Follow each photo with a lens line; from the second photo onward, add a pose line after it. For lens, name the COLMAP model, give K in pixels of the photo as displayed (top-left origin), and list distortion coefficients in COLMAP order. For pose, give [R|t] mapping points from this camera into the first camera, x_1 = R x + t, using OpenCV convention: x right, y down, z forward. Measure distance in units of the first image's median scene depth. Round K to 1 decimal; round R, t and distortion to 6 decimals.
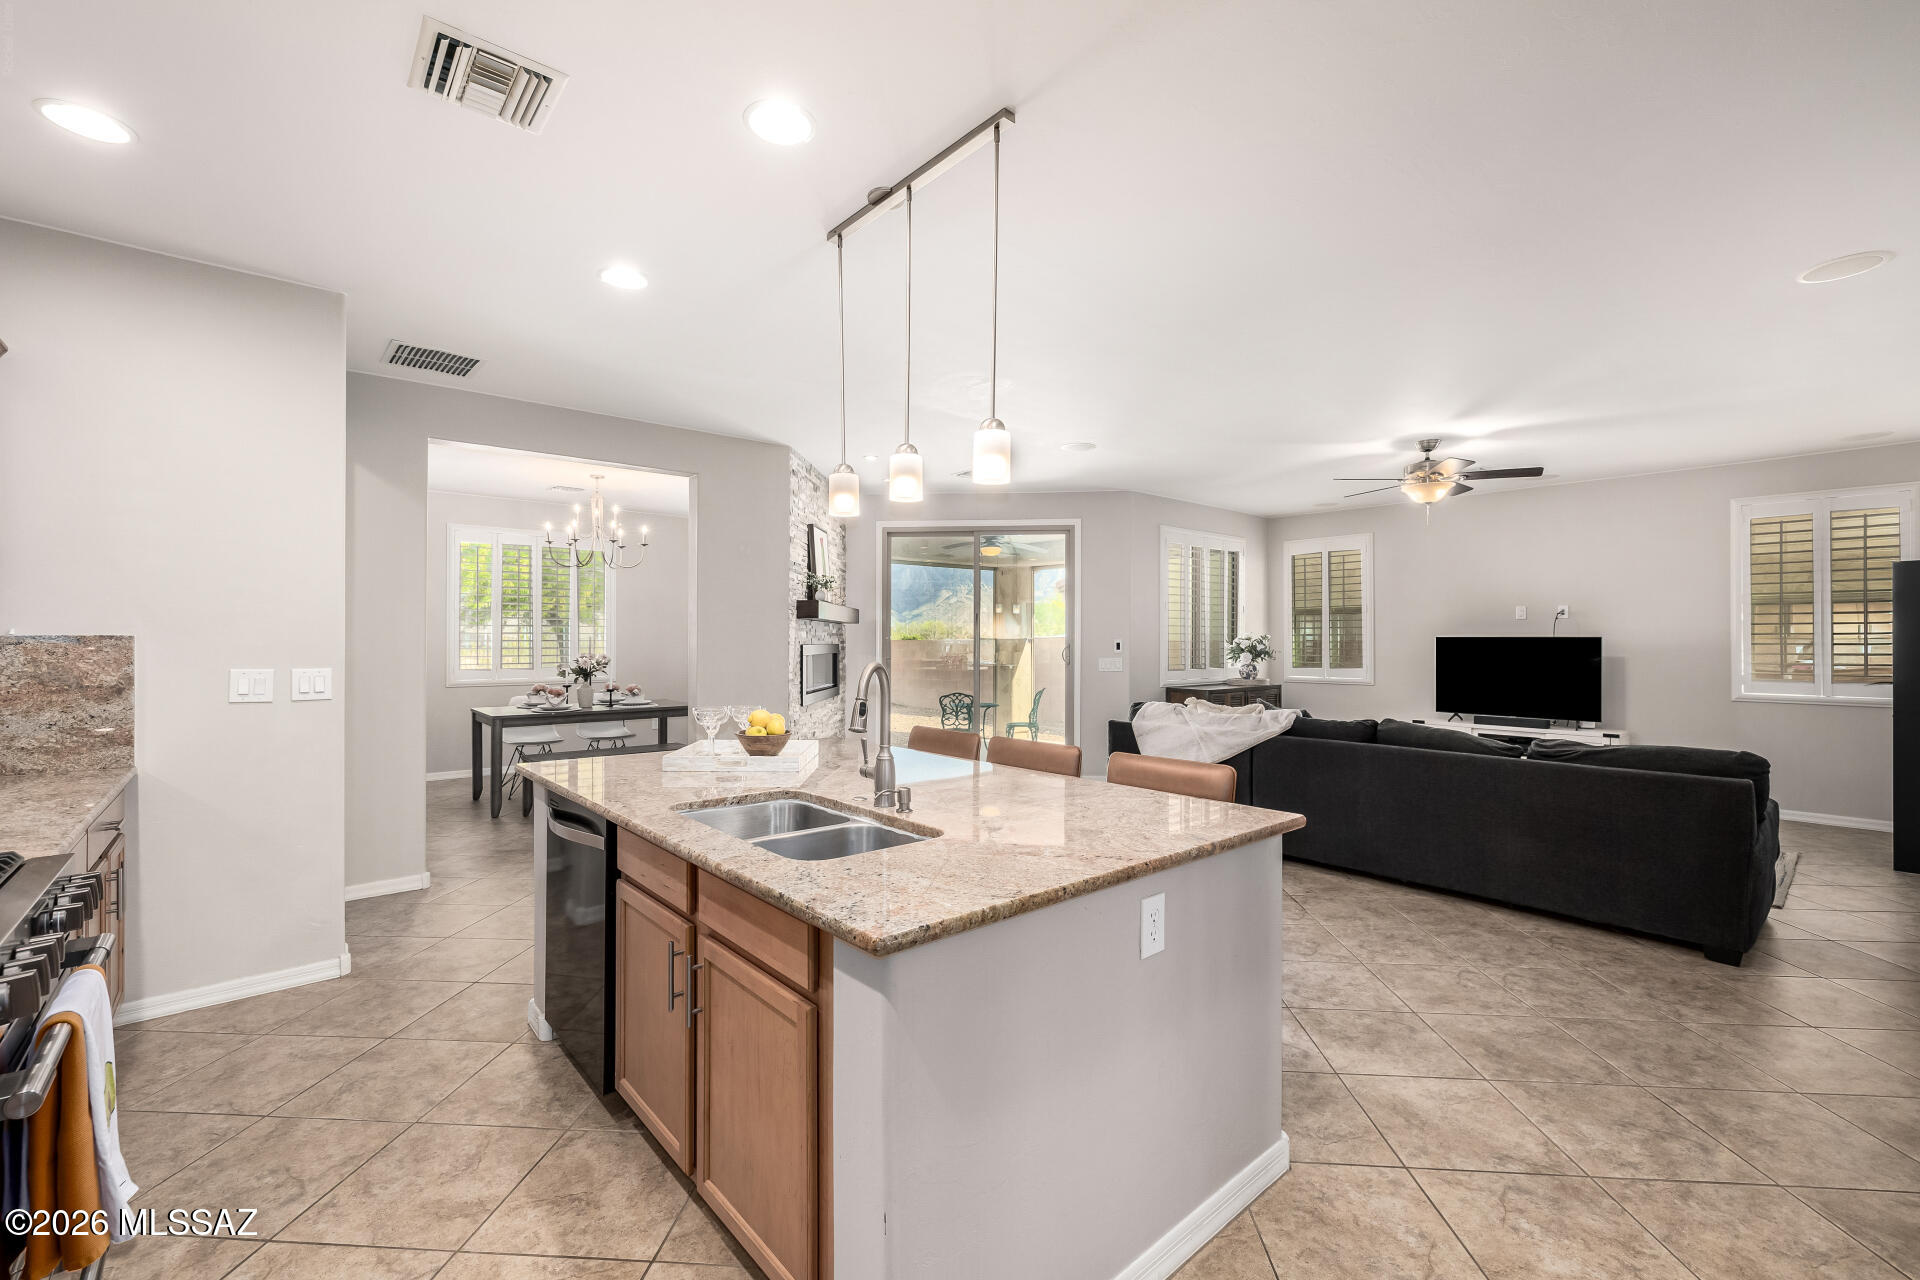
lens RADIAL K [[808.6, 0, 956.7], [0, 808.6, 634.7], [0, 0, 1]] dist [0.001028, -0.000381]
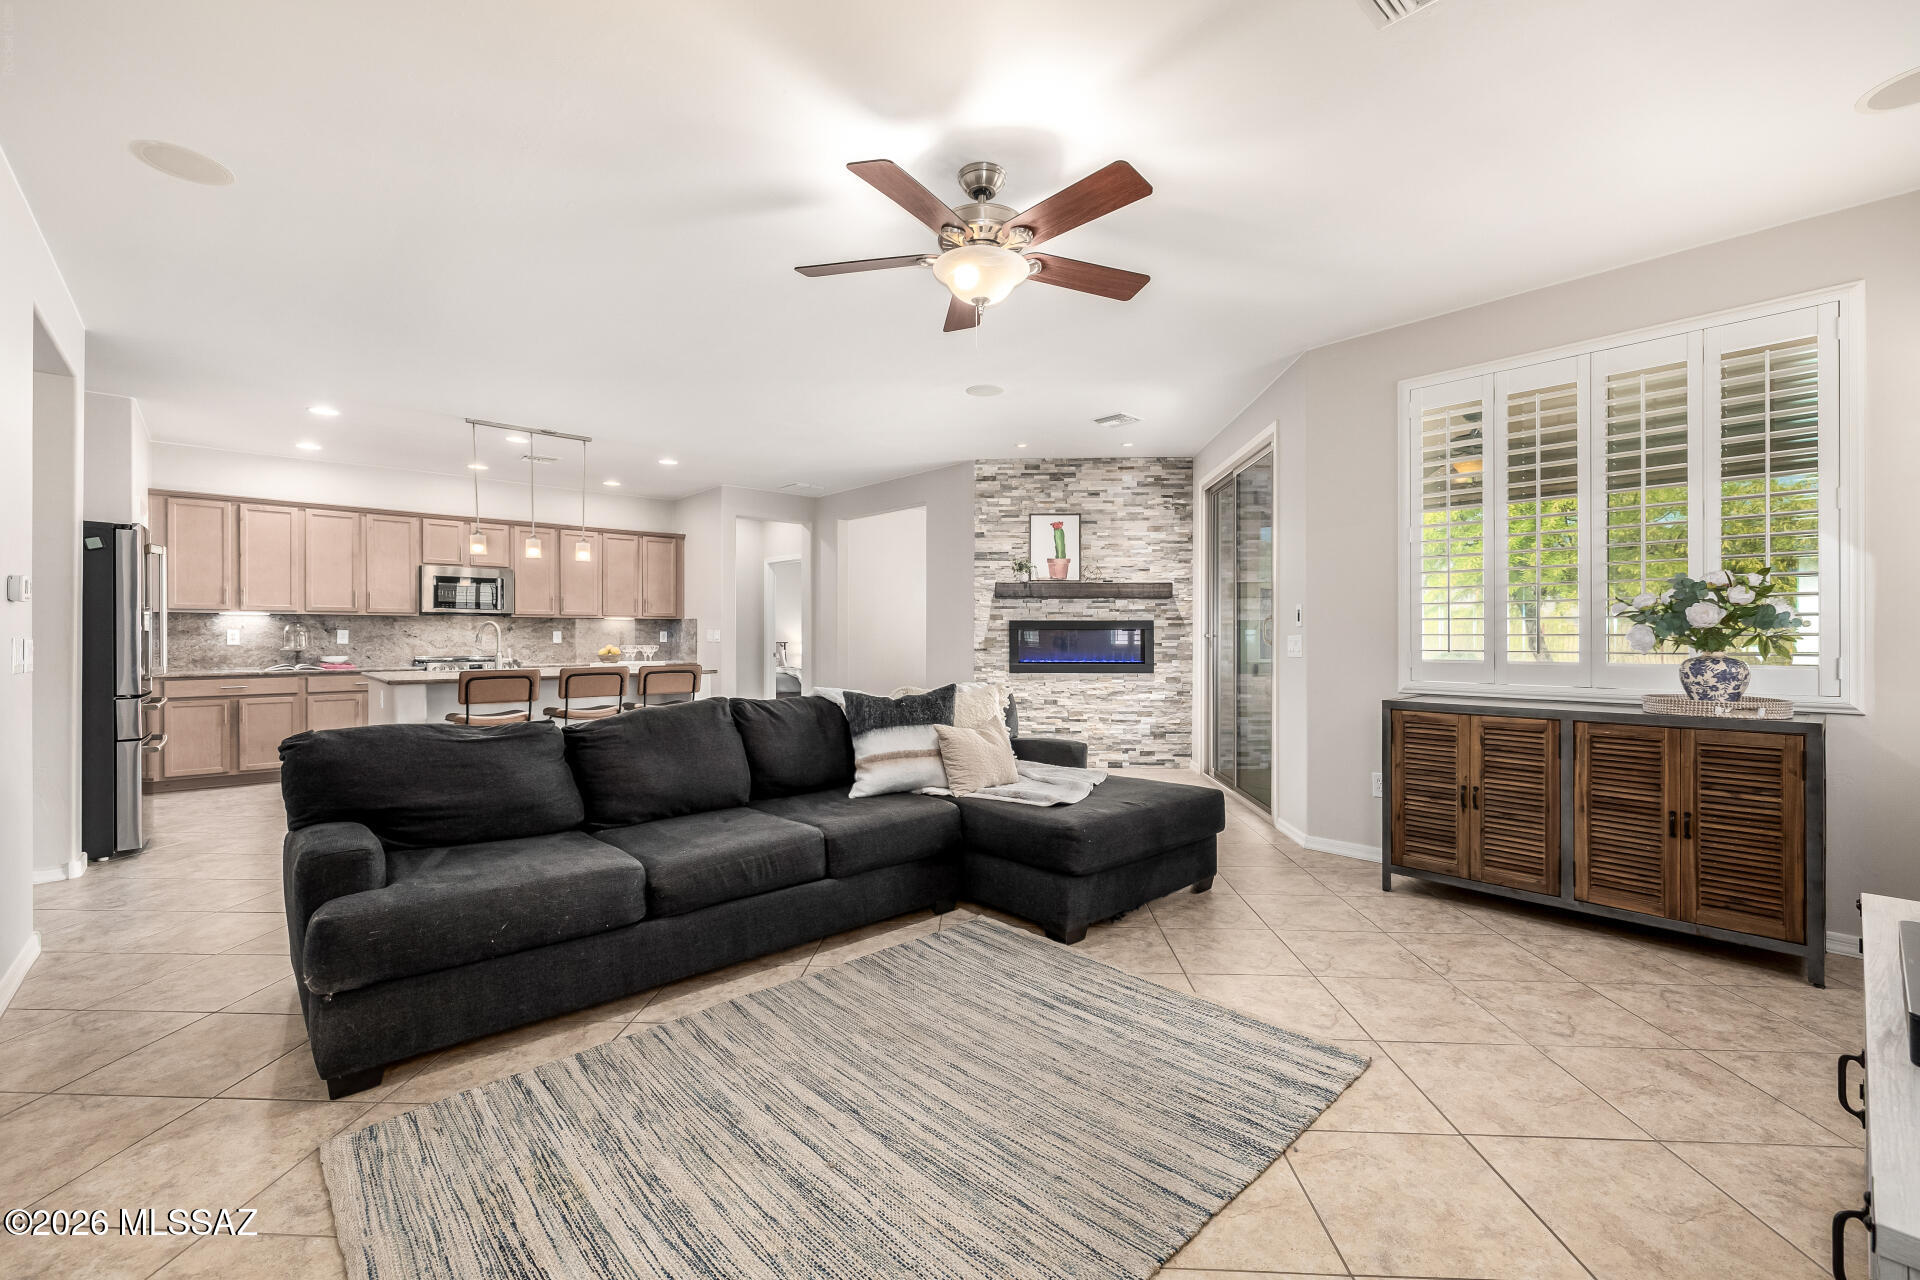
lens RADIAL K [[808.6, 0, 951.2], [0, 808.6, 638.7], [0, 0, 1]] dist [0.001028, -0.000381]
pose [[0.017410, 0.004552, -0.999838, 1.385071], [0.007159, 0.999963, 0.004677, 0.046546], [0.999823, -0.007239, 0.017377, 1.266848]]
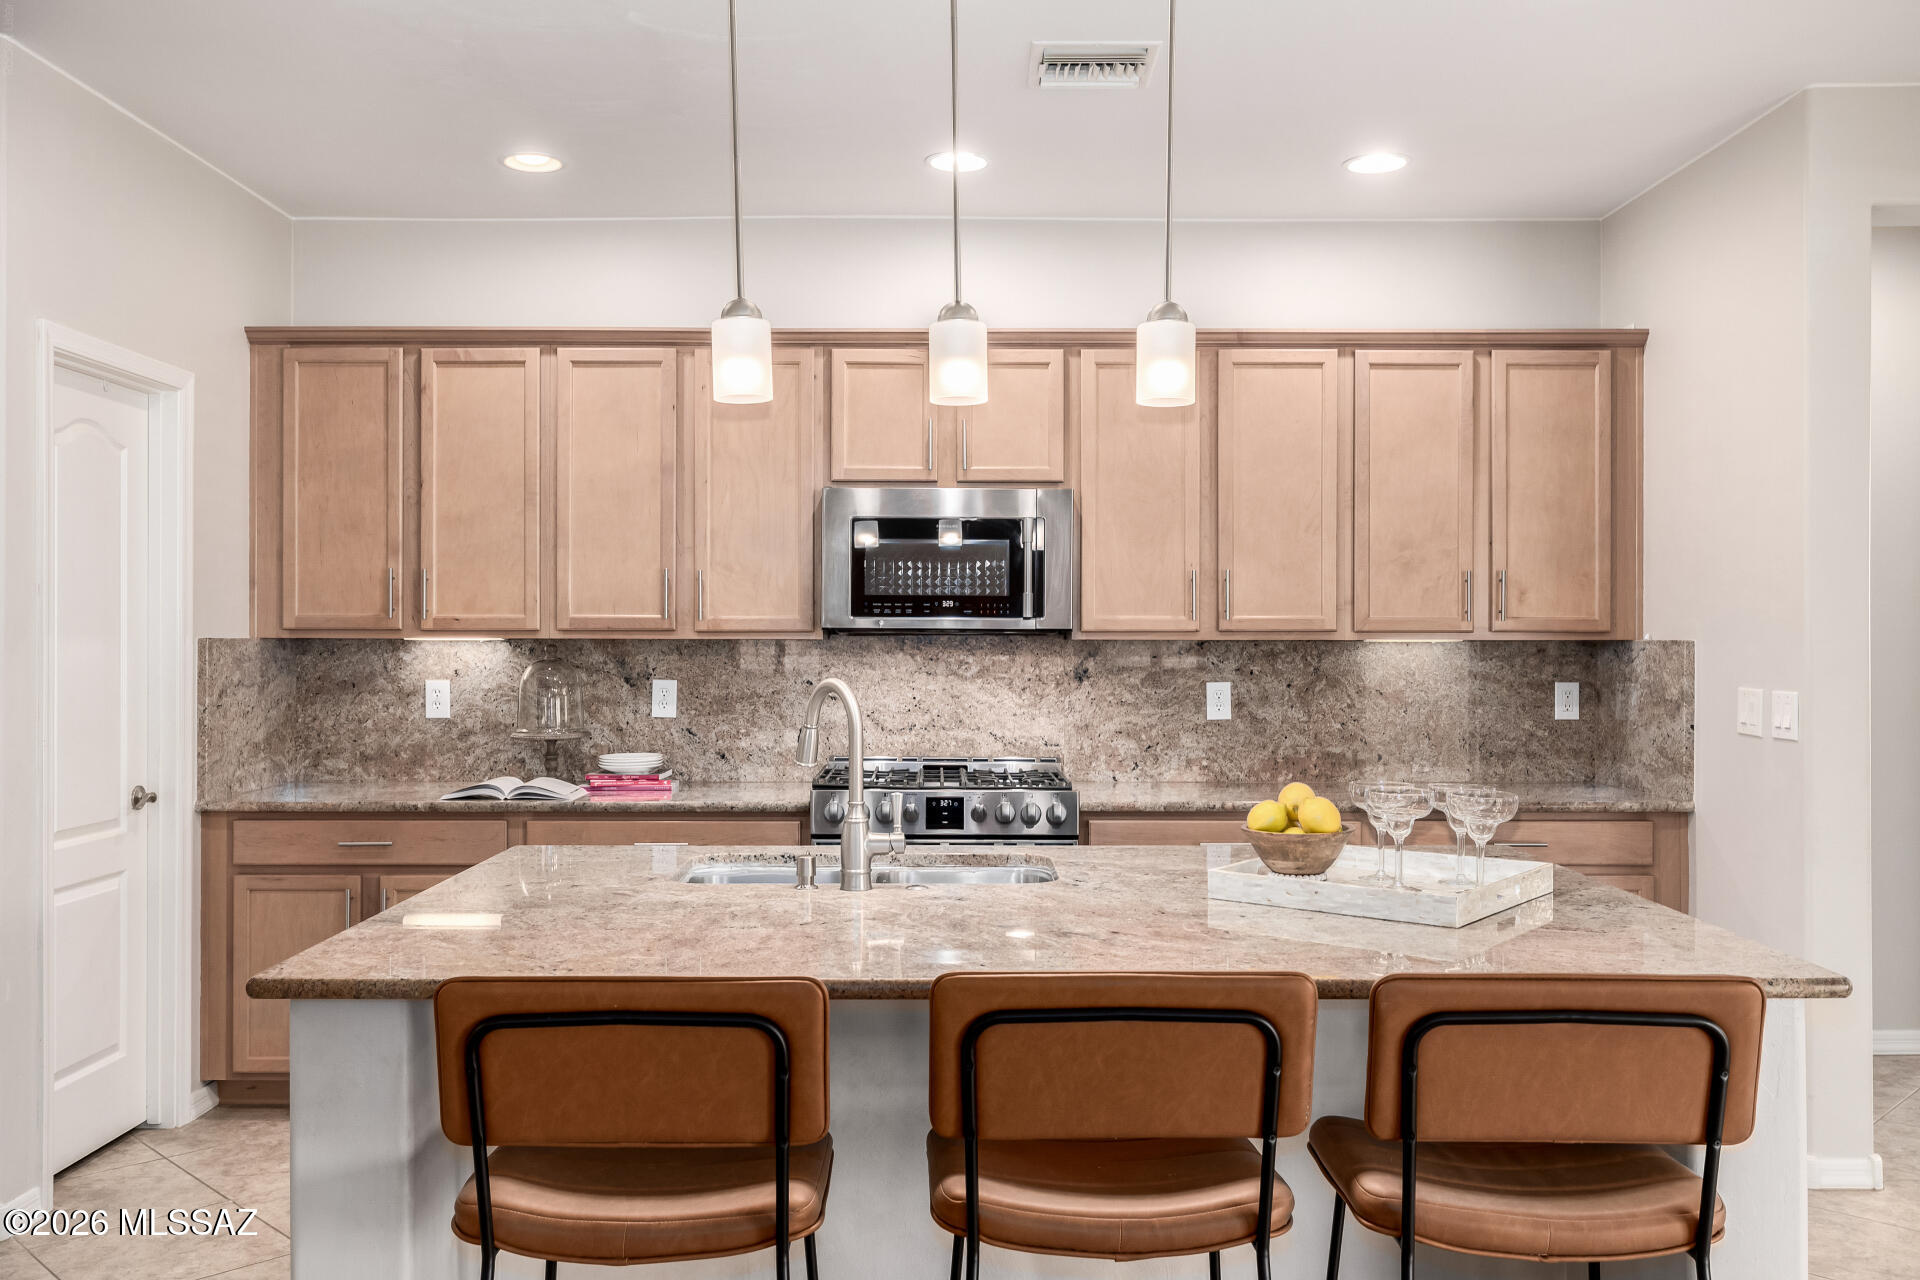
lens RADIAL K [[1575.9, 0, 946.9], [0, 1575.9, 626.3], [0, 0, 1]] dist [-0.012198, 0.008082]
pose [[-0.655991, -0.006541, -0.754740, 0.438512], [0.003656, 0.999923, -0.011844, 0.002179], [0.754760, -0.010529, -0.655917, 0.969742]]
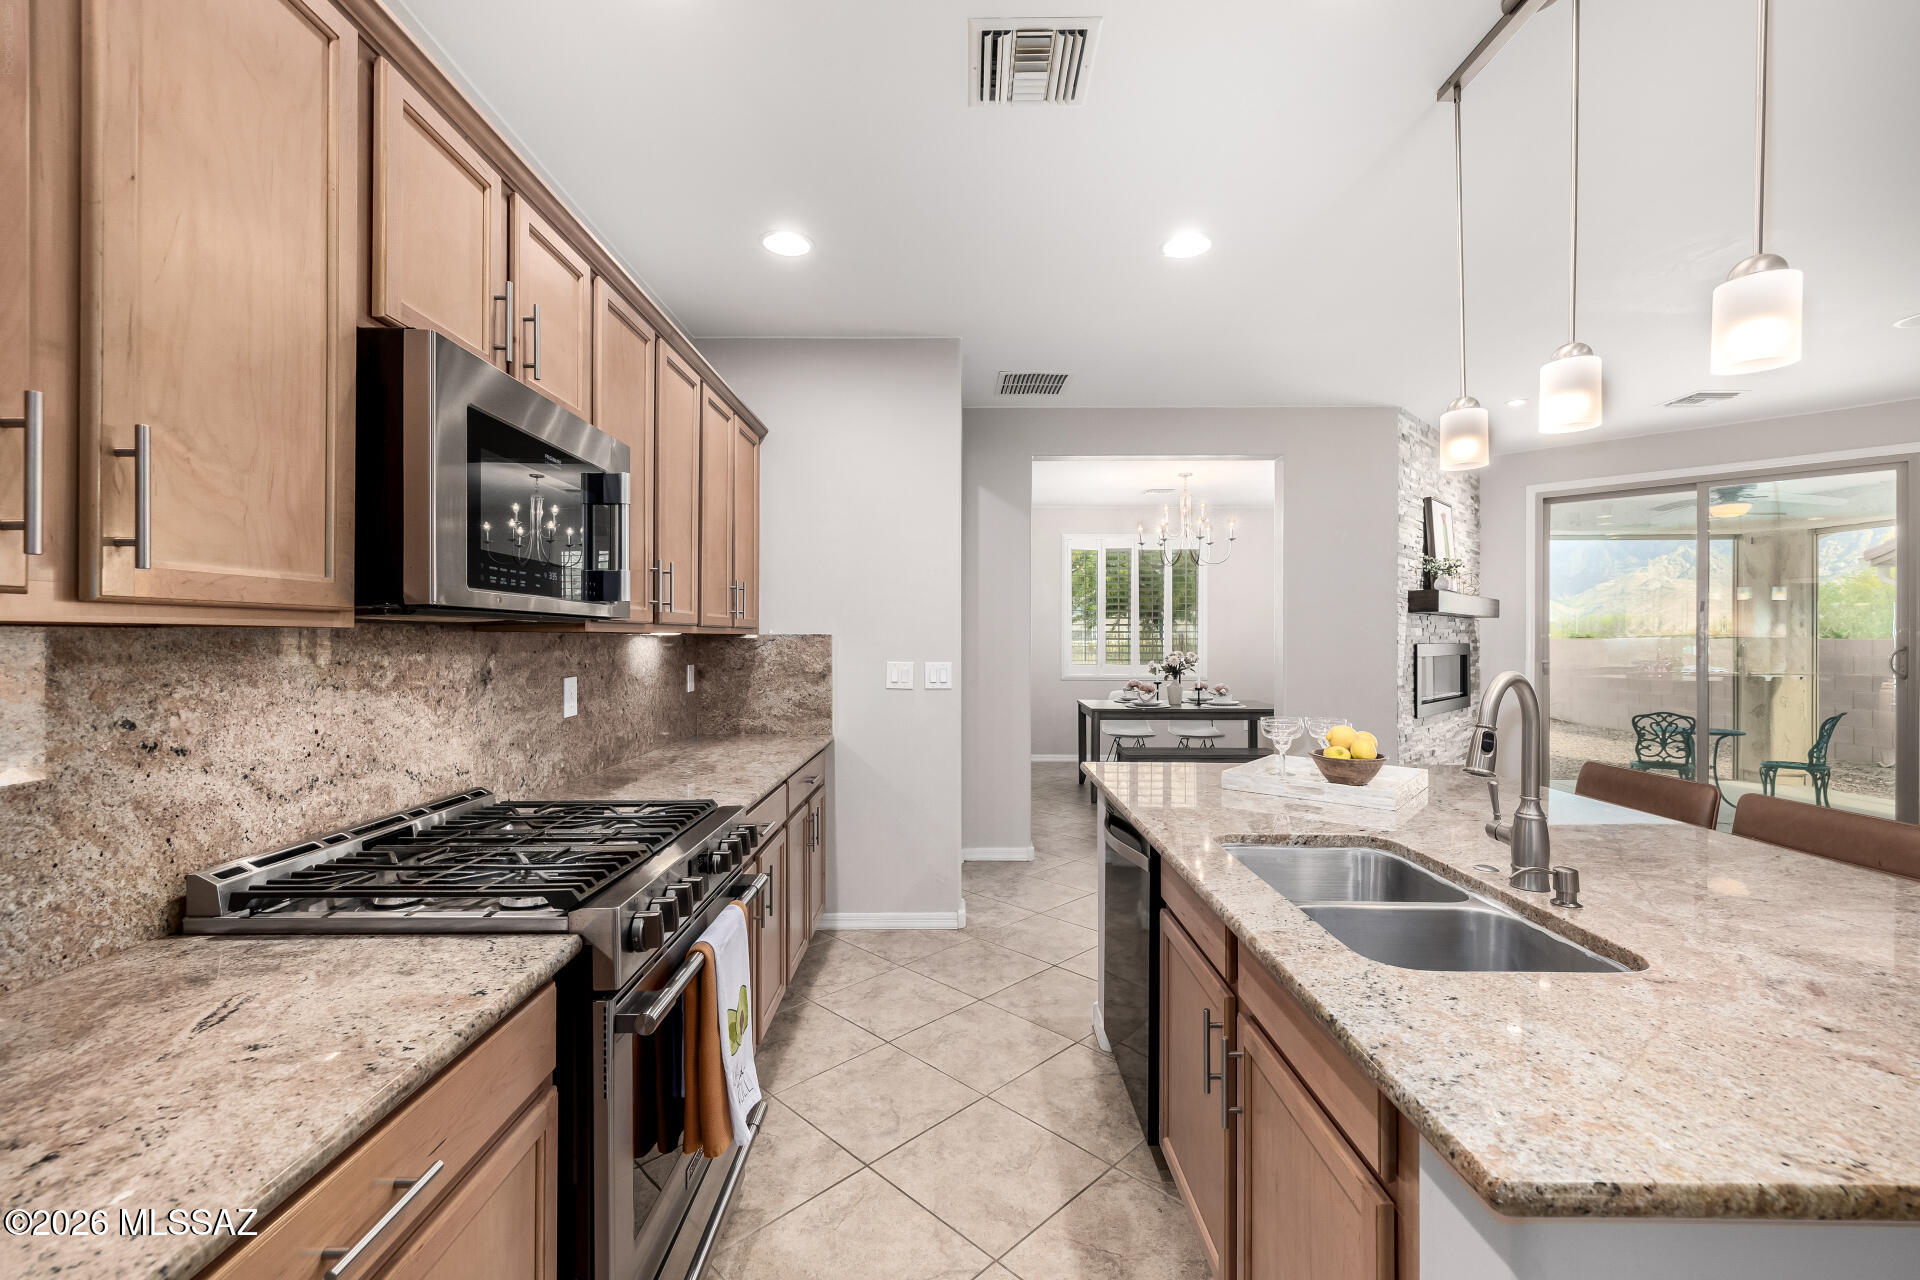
lens RADIAL K [[808.6, 0, 953.6], [0, 808.6, 635.5], [0, 0, 1]] dist [0.001028, -0.000381]
pose [[0.752935, -0.000502, -0.658095, -0.003940], [0.002705, 0.999994, 0.002333, 0.000487], [0.658090, -0.003537, 0.752931, 0.094438]]
